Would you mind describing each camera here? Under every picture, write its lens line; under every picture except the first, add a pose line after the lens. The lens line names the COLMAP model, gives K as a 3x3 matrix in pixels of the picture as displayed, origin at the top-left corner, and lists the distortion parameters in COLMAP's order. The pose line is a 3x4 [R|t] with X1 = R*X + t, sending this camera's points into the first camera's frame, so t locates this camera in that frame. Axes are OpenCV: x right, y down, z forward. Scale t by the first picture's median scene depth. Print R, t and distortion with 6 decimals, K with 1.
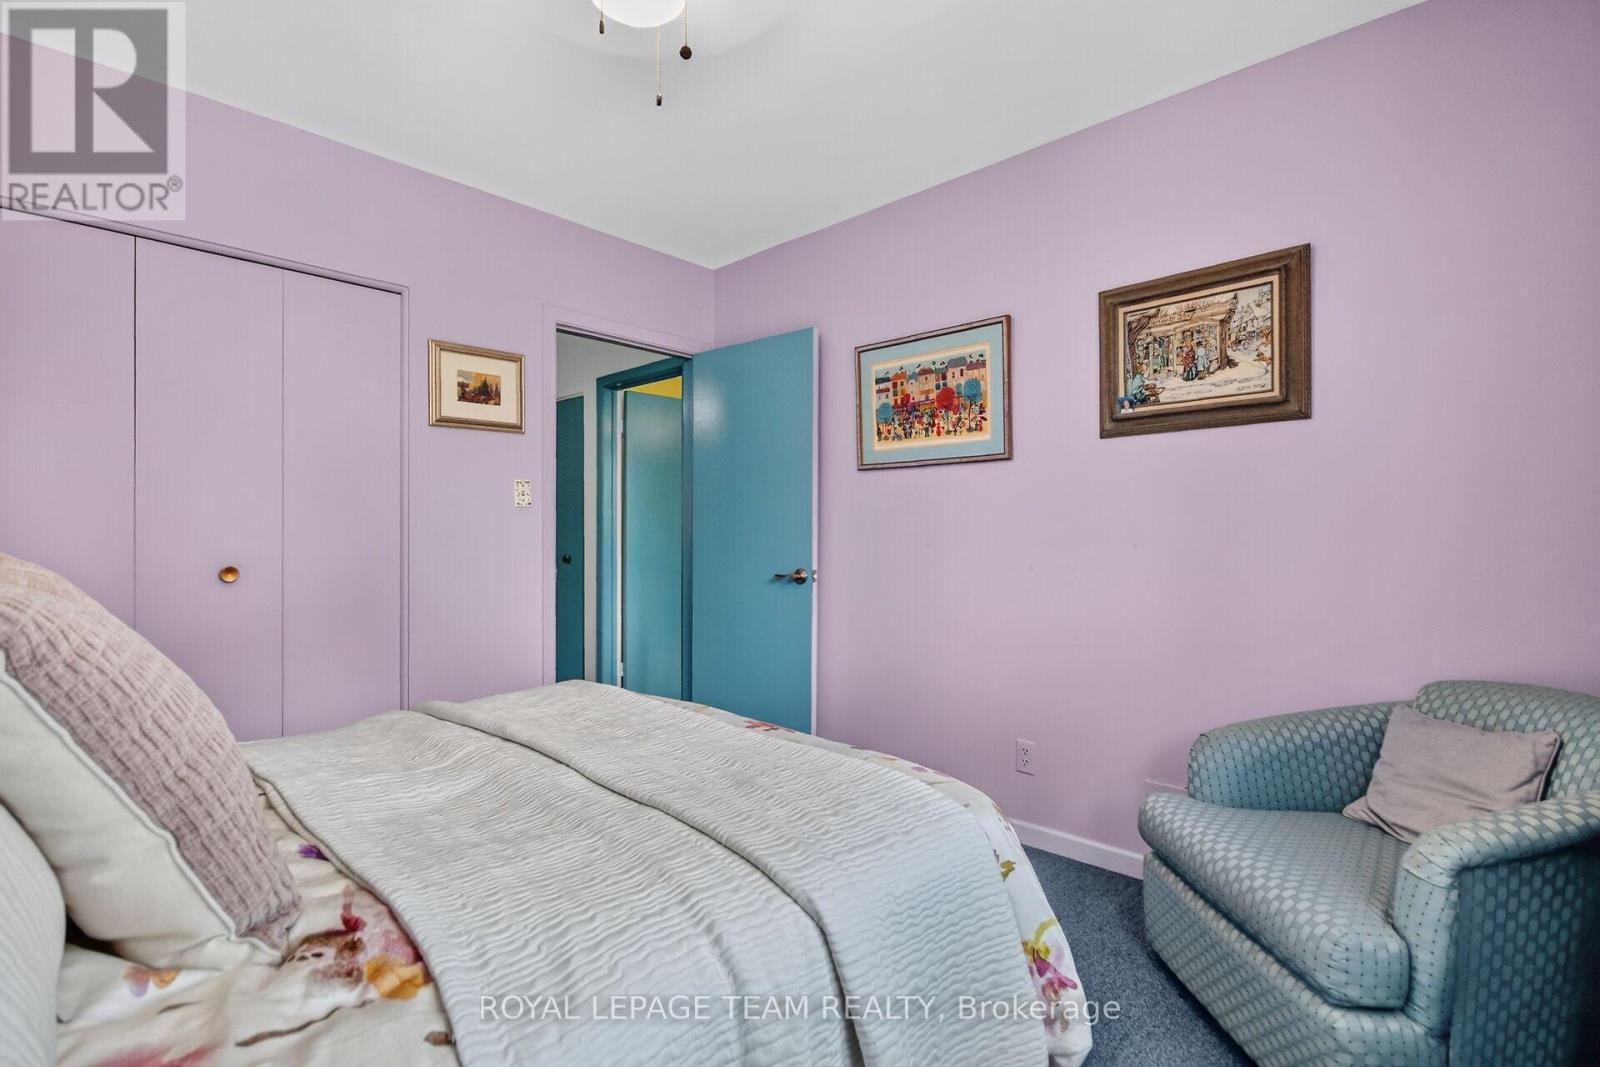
lens RADIAL K [[744.8, 0, 799.2], [0, 744.8, 529.3], [0, 0, 1]] dist [0.001816, -0.000206]
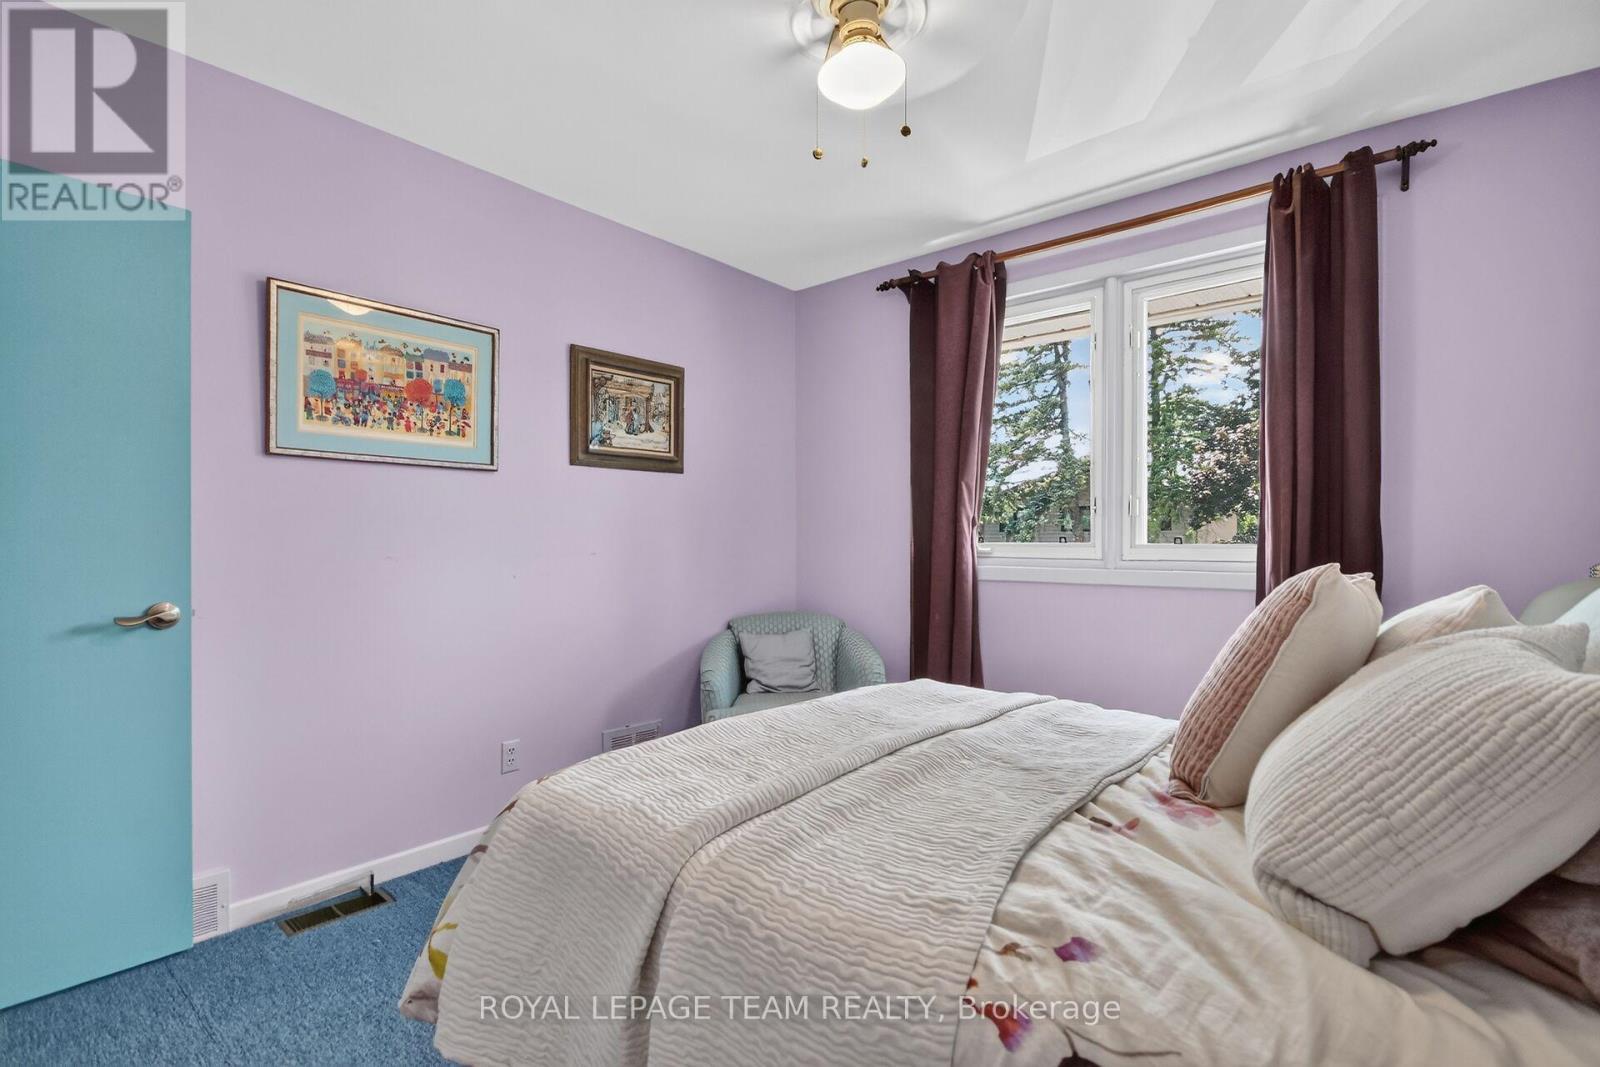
lens RADIAL K [[744.8, 0, 799.8], [0, 744.8, 536.0], [0, 0, 1]] dist [0.001816, -0.000206]
pose [[-0.046653, 0.003635, 0.998905, -0.718141], [-0.009533, 0.999946, -0.004084, -0.004814], [-0.998866, -0.009713, -0.046616, 0.601134]]
